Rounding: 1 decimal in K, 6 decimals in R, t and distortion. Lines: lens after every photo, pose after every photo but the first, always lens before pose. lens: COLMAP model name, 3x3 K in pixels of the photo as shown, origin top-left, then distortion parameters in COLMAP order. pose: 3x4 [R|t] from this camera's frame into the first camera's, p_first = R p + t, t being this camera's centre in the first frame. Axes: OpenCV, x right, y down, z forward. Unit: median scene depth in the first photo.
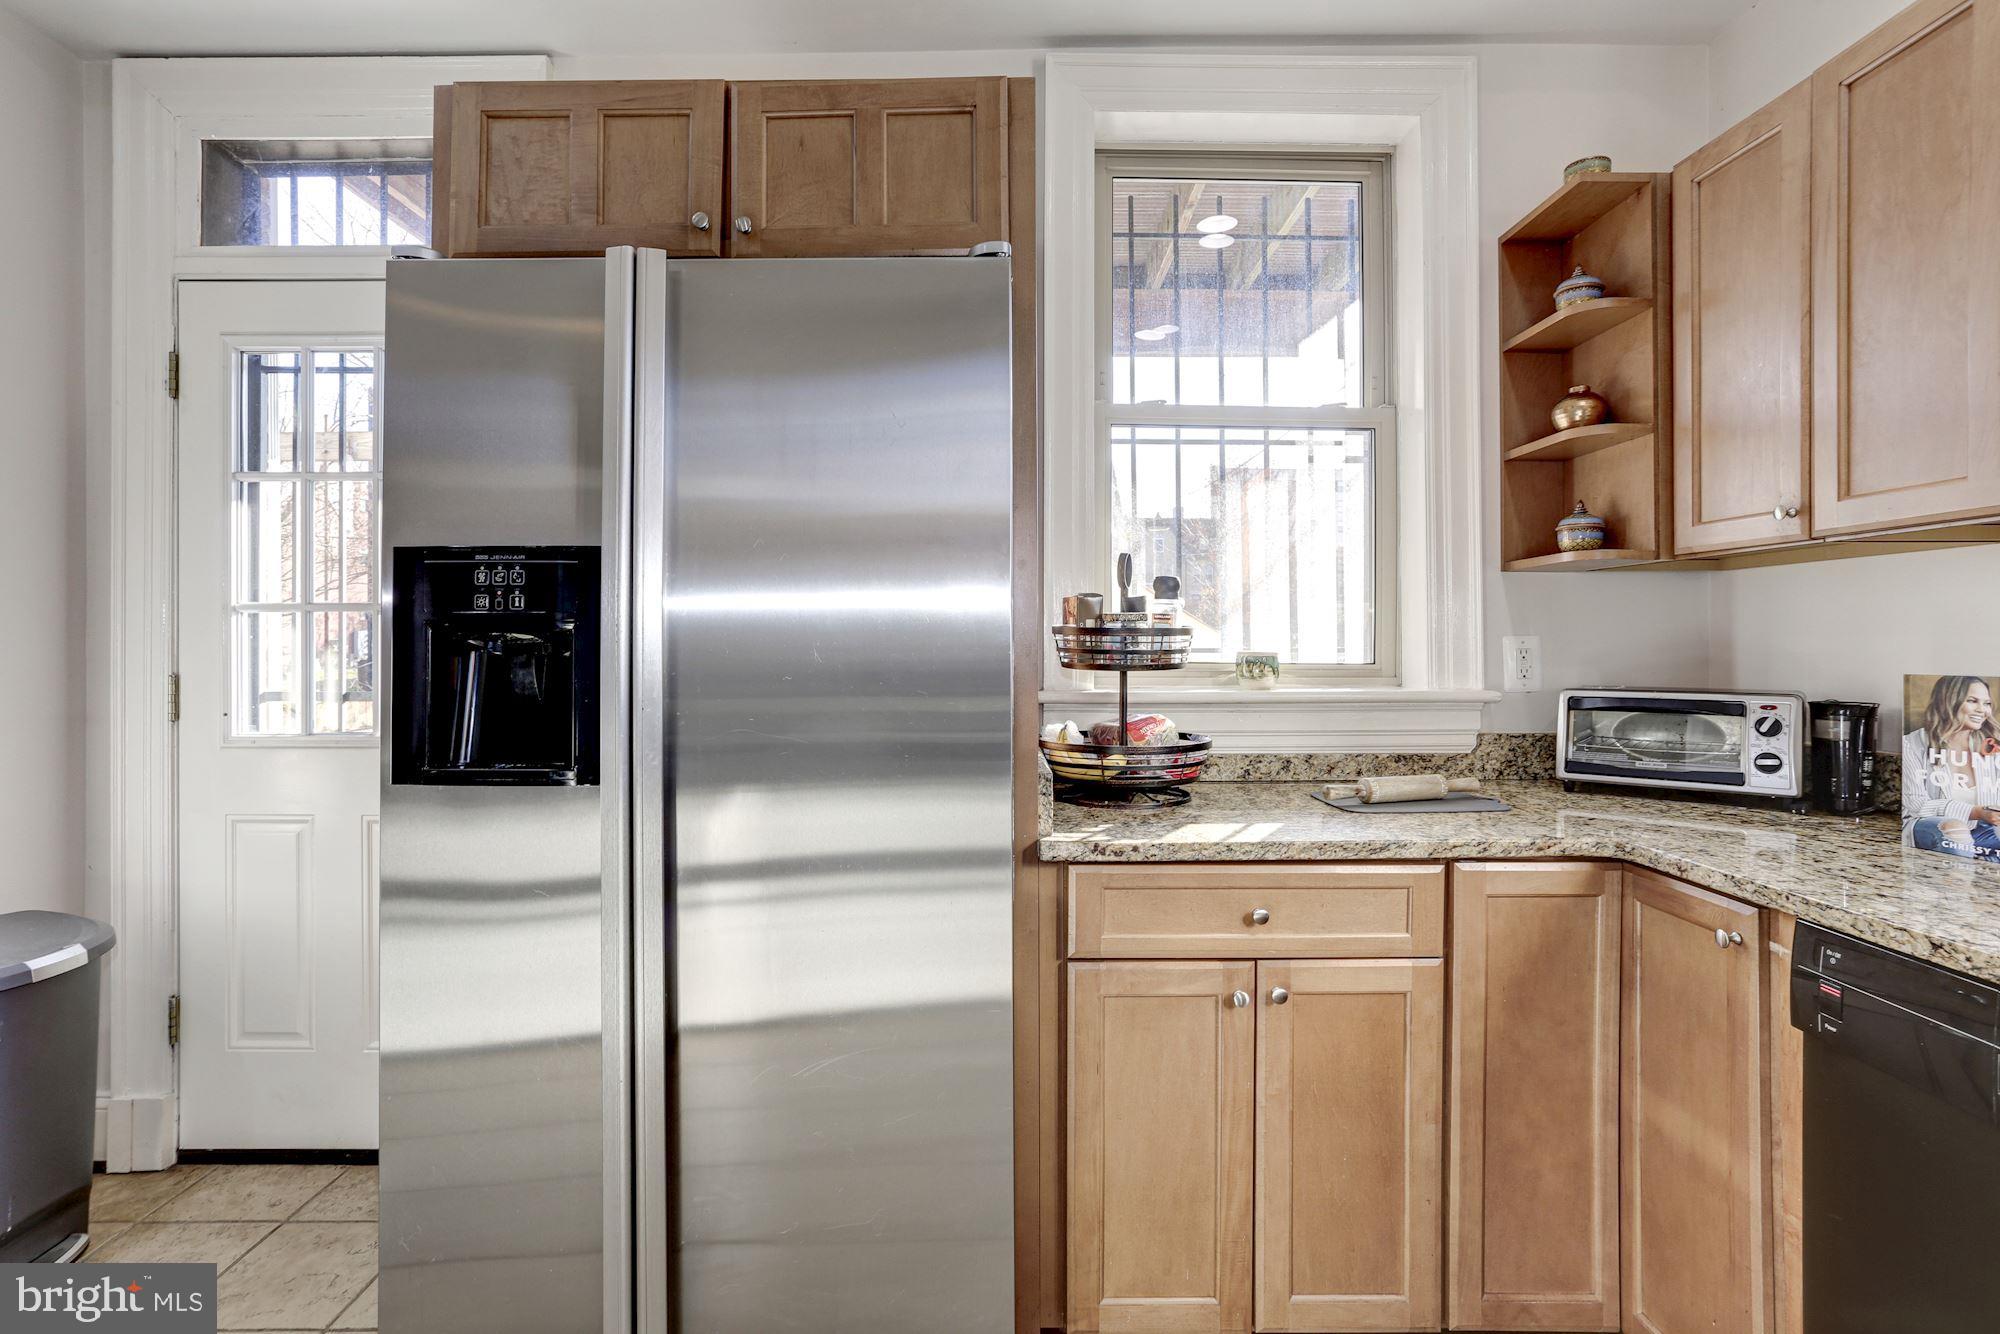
lens RADIAL K [[969.7, 0, 1000.4], [0, 969.7, 651.0], [0, 0, 1]] dist [-0.028995, 0.013212]
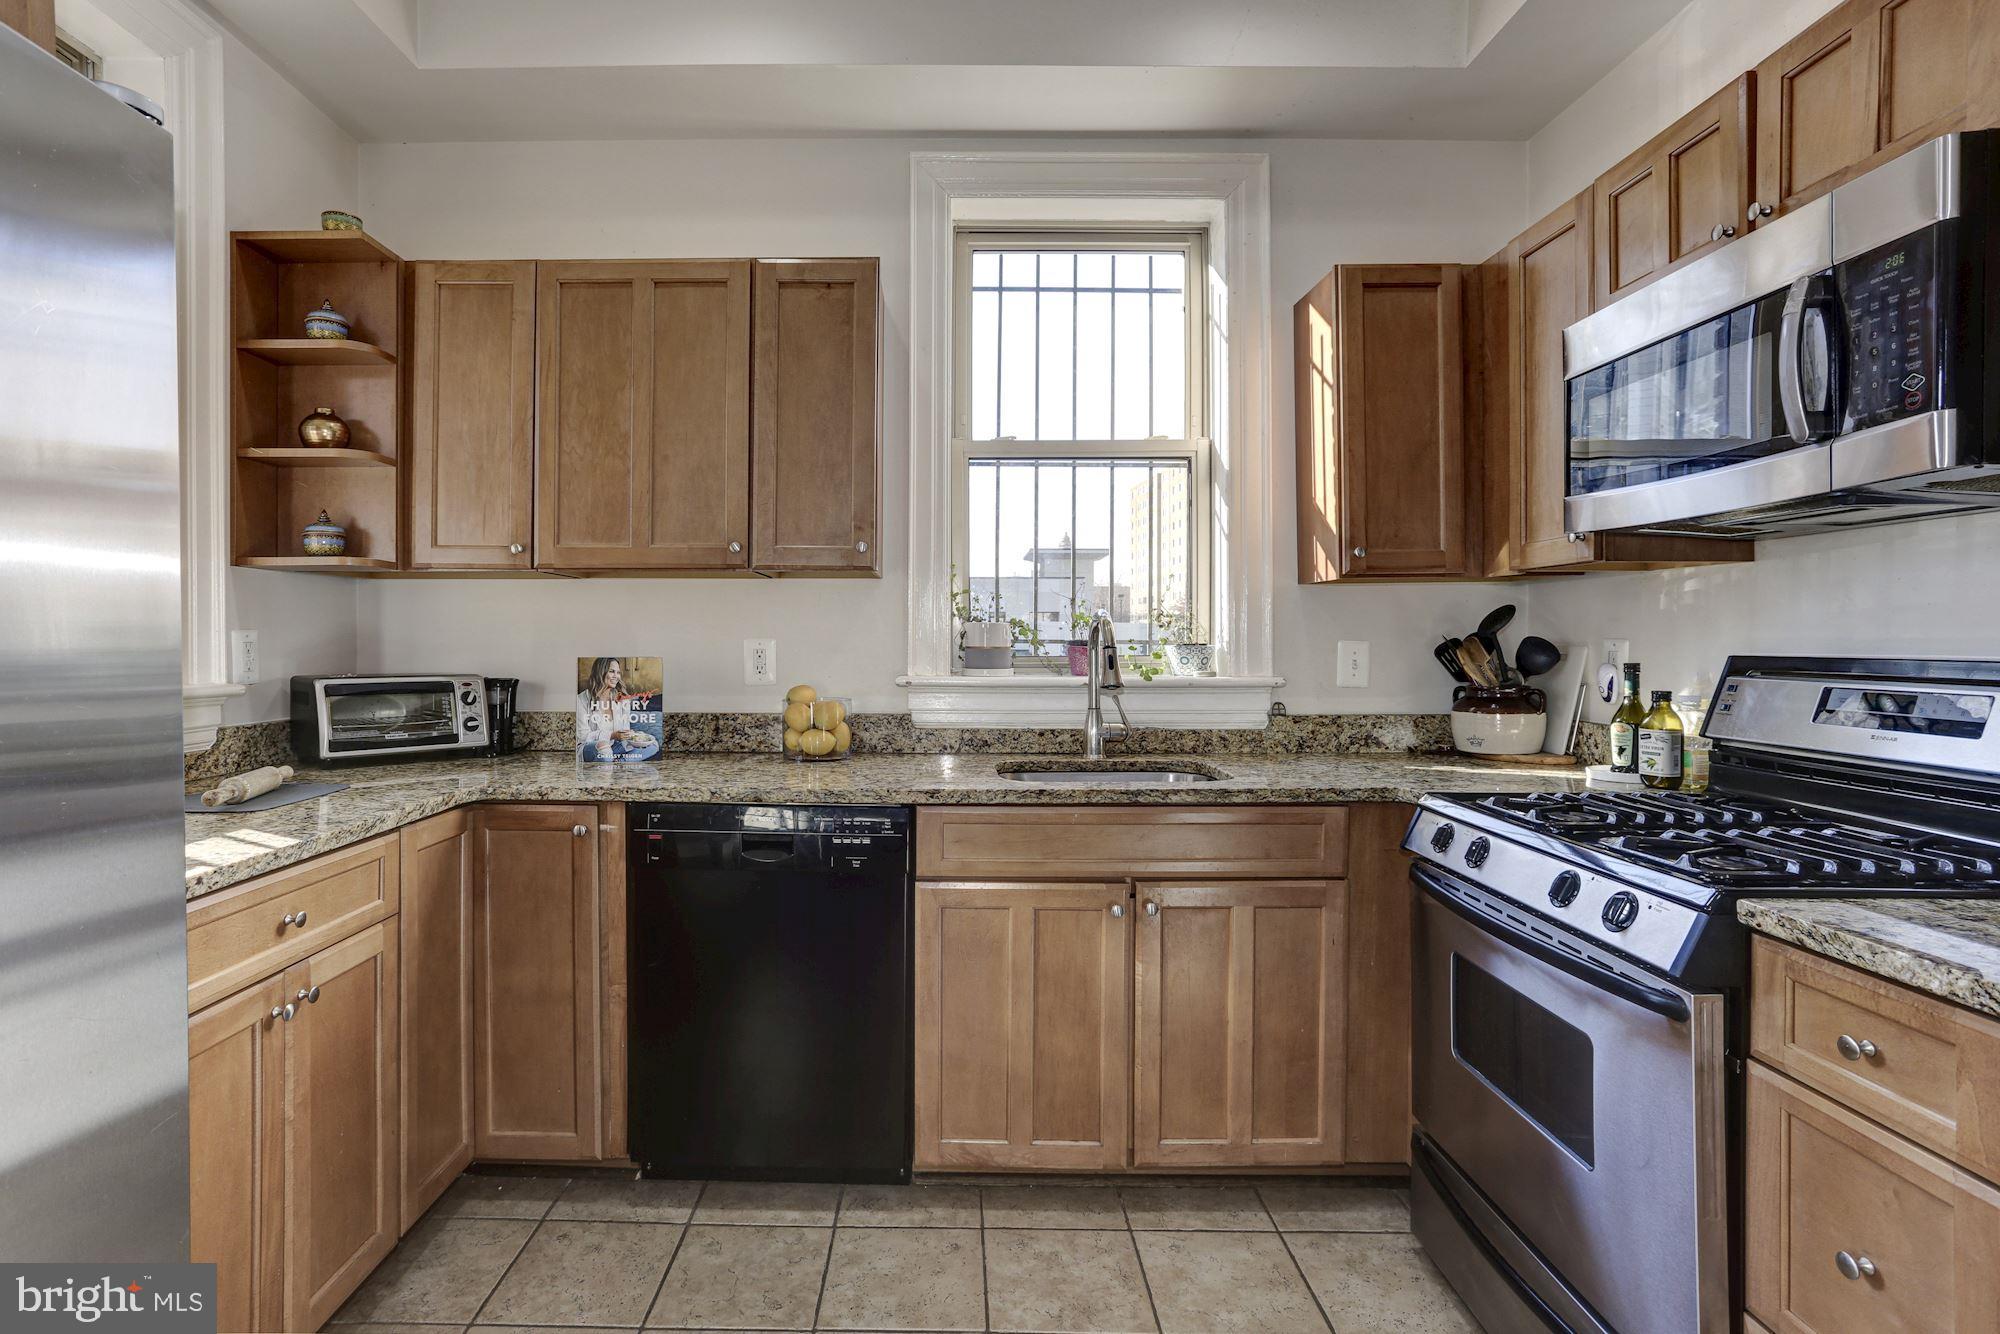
lens RADIAL K [[969.7, 0, 1006.6], [0, 969.7, 646.1], [0, 0, 1]] dist [-0.028995, 0.013212]
pose [[-0.036658, -0.008213, 0.999294, -0.616914], [0.001692, 0.999964, 0.008281, -0.006393], [-0.999326, 0.001994, -0.036643, 0.276266]]
